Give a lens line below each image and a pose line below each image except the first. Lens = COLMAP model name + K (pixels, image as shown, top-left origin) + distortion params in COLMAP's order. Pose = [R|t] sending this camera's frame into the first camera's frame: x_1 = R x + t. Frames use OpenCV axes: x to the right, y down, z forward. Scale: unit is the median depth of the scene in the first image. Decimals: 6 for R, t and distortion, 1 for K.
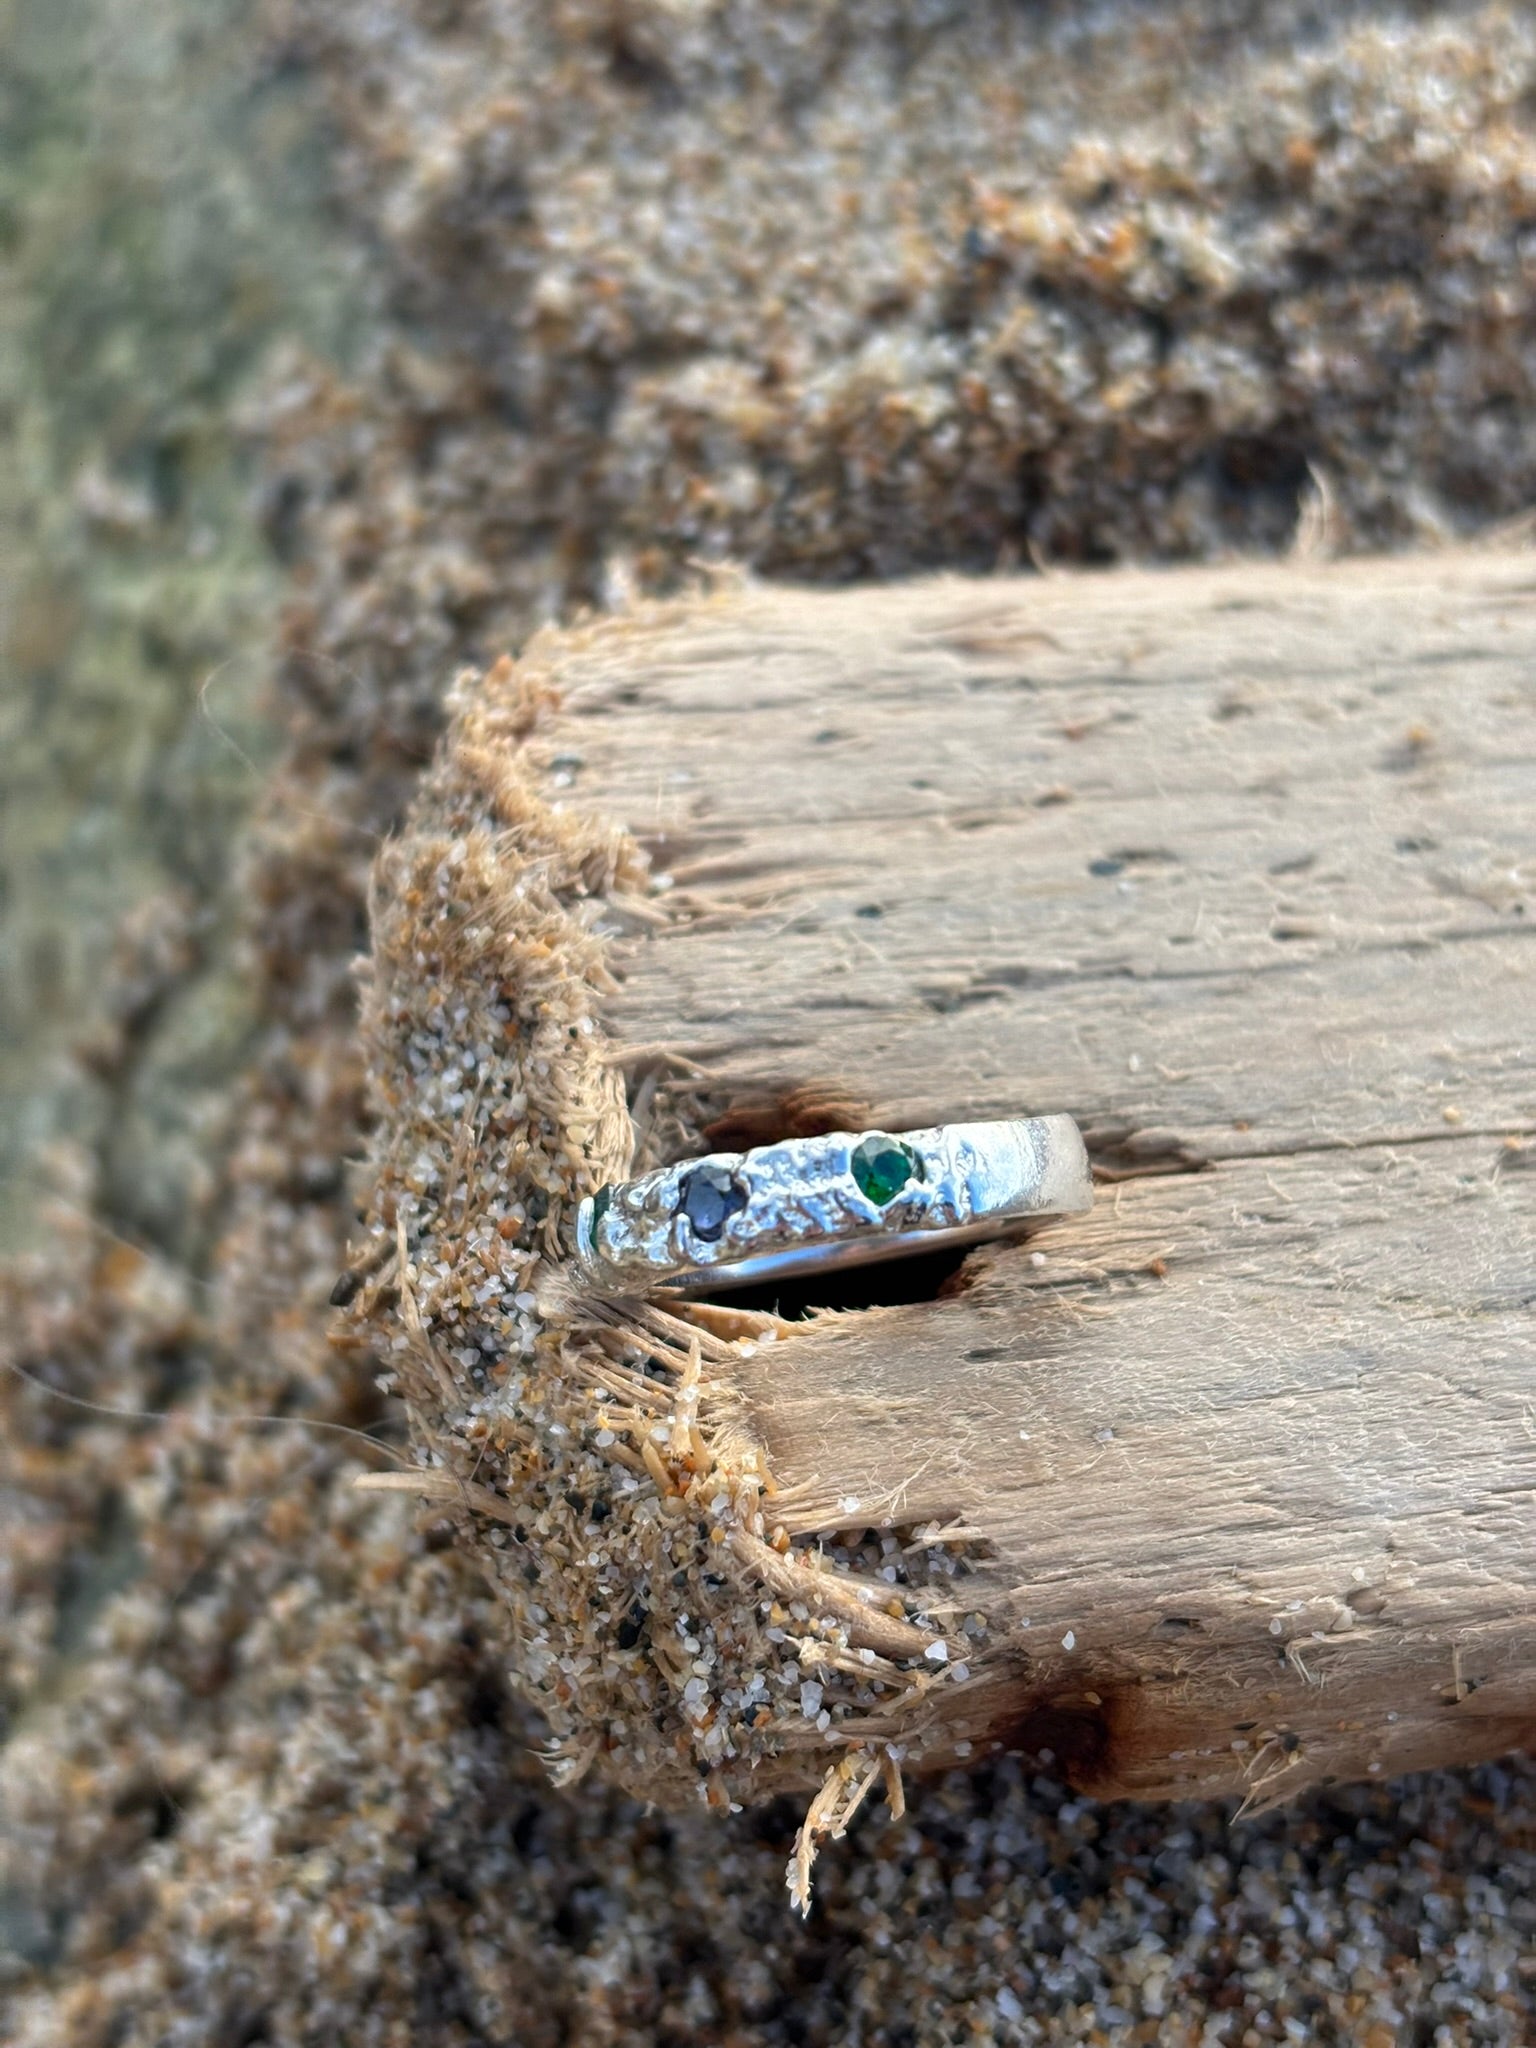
lens RADIAL K [[3236.2, 0, 797.3], [0, 3236.2, 1067.6], [0, 0, 1]] dist [0.312887, -1.637588]
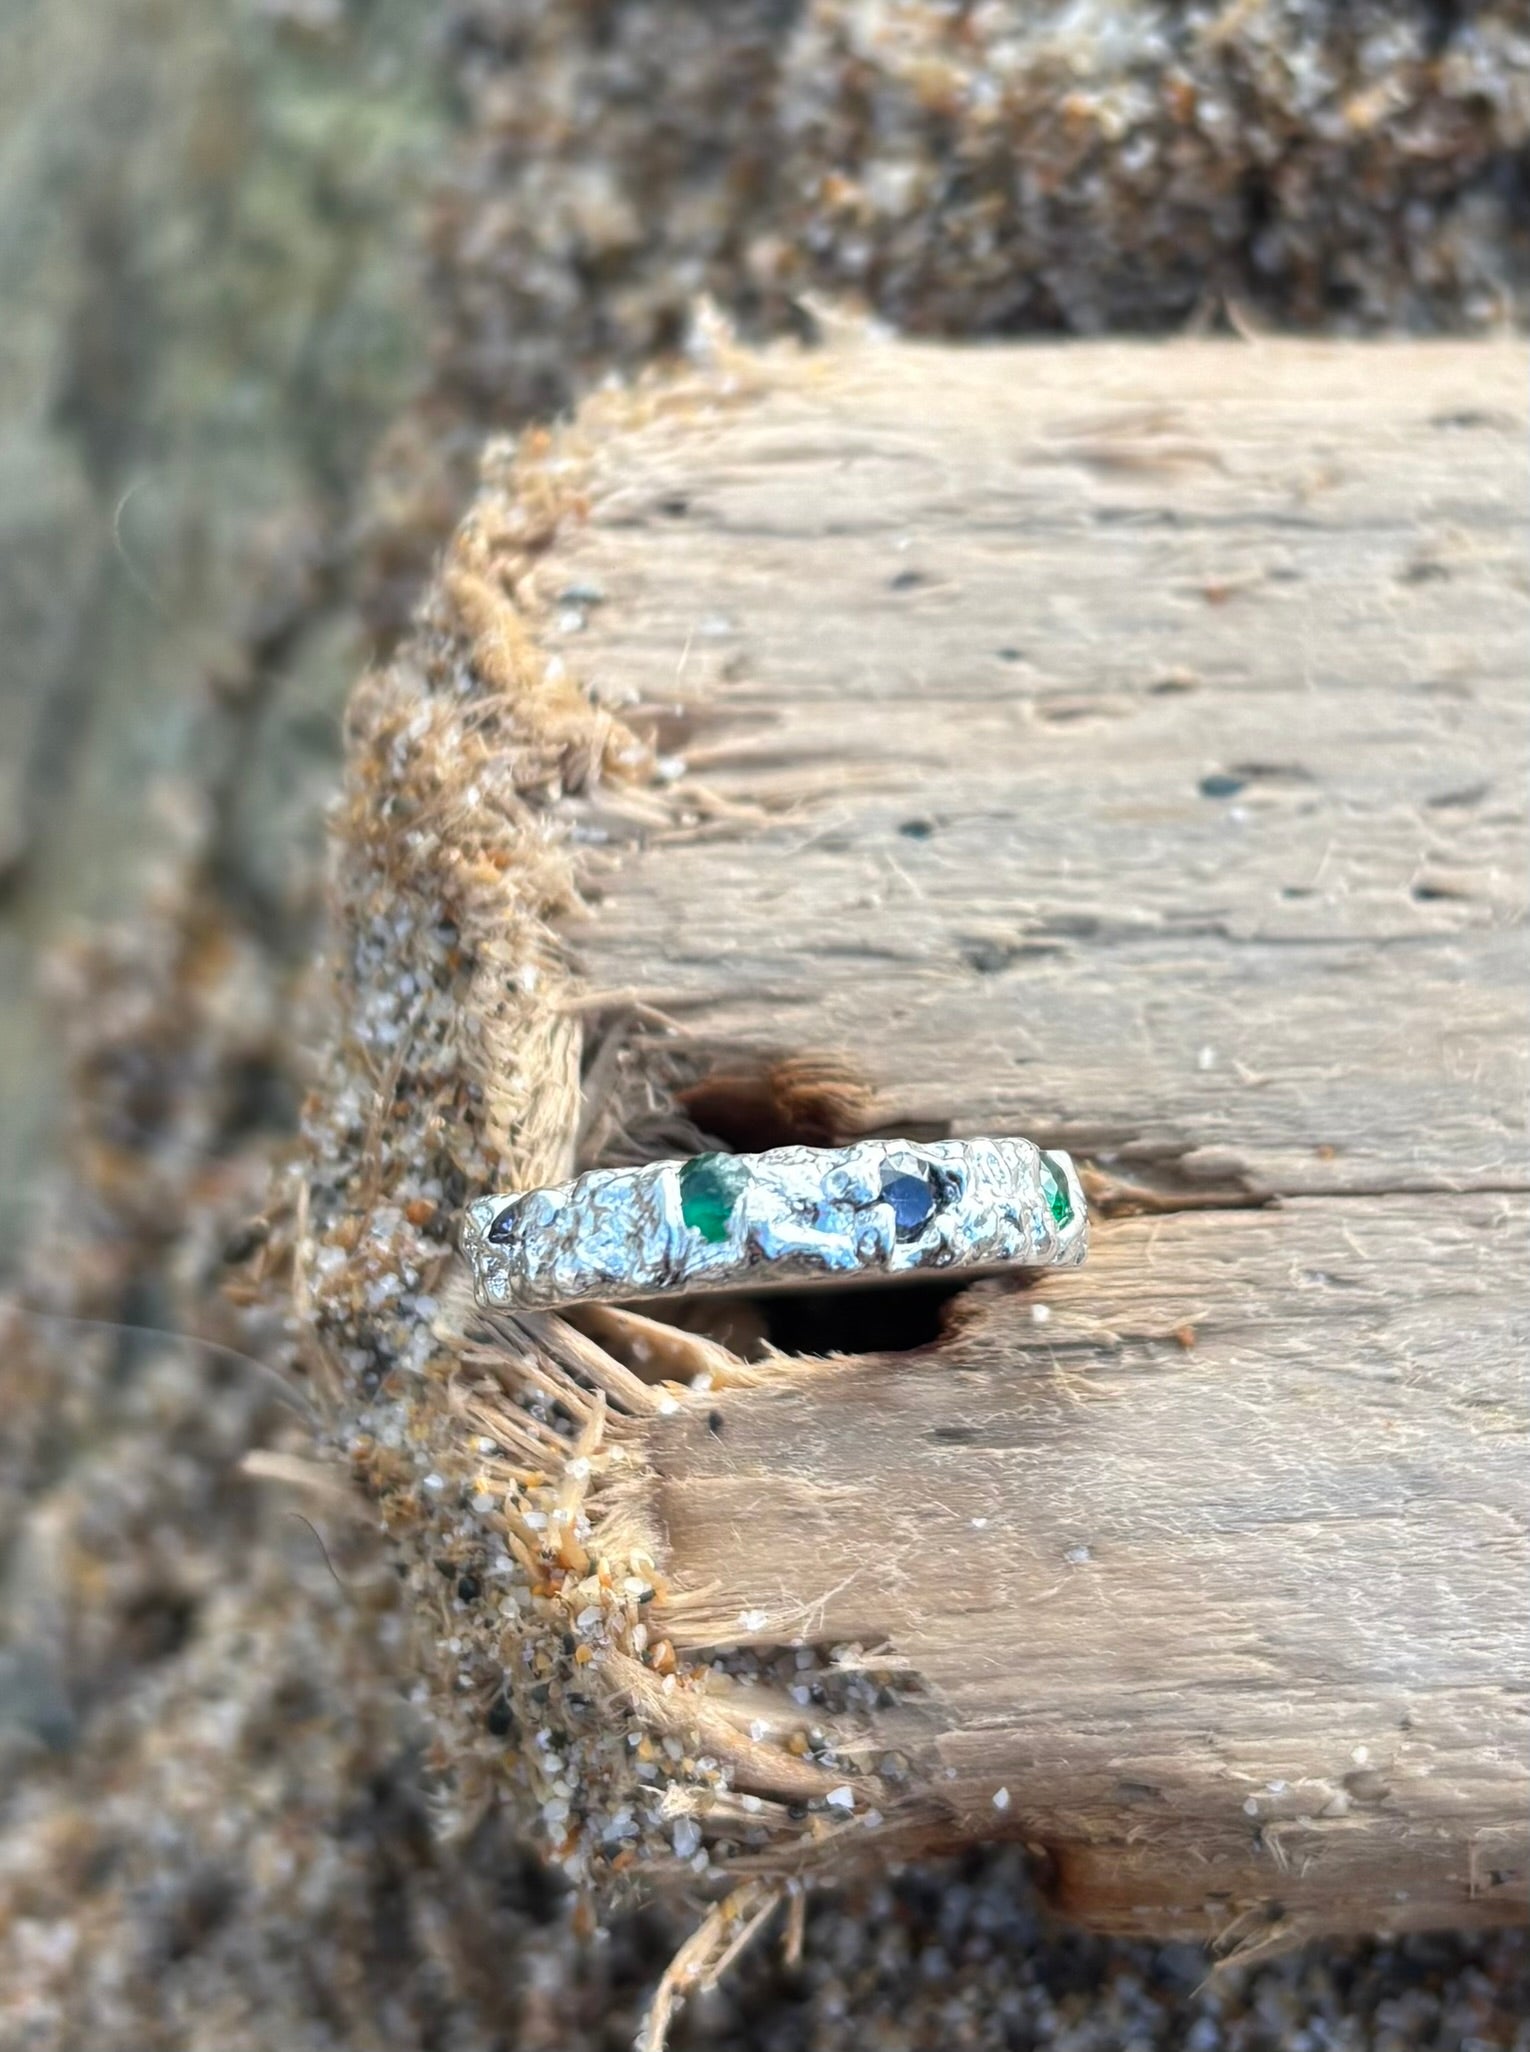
lens RADIAL K [[3618.5, 0, 968.7], [0, 3618.5, 883.9], [0, 0, 1]] dist [0.326774, -2.074341]
pose [[0.986748, 0.095938, -0.130857, 0.163809], [-0.069753, 0.978963, 0.191743, -0.220371], [0.146500, -0.180074, 0.972682, 0.112483]]
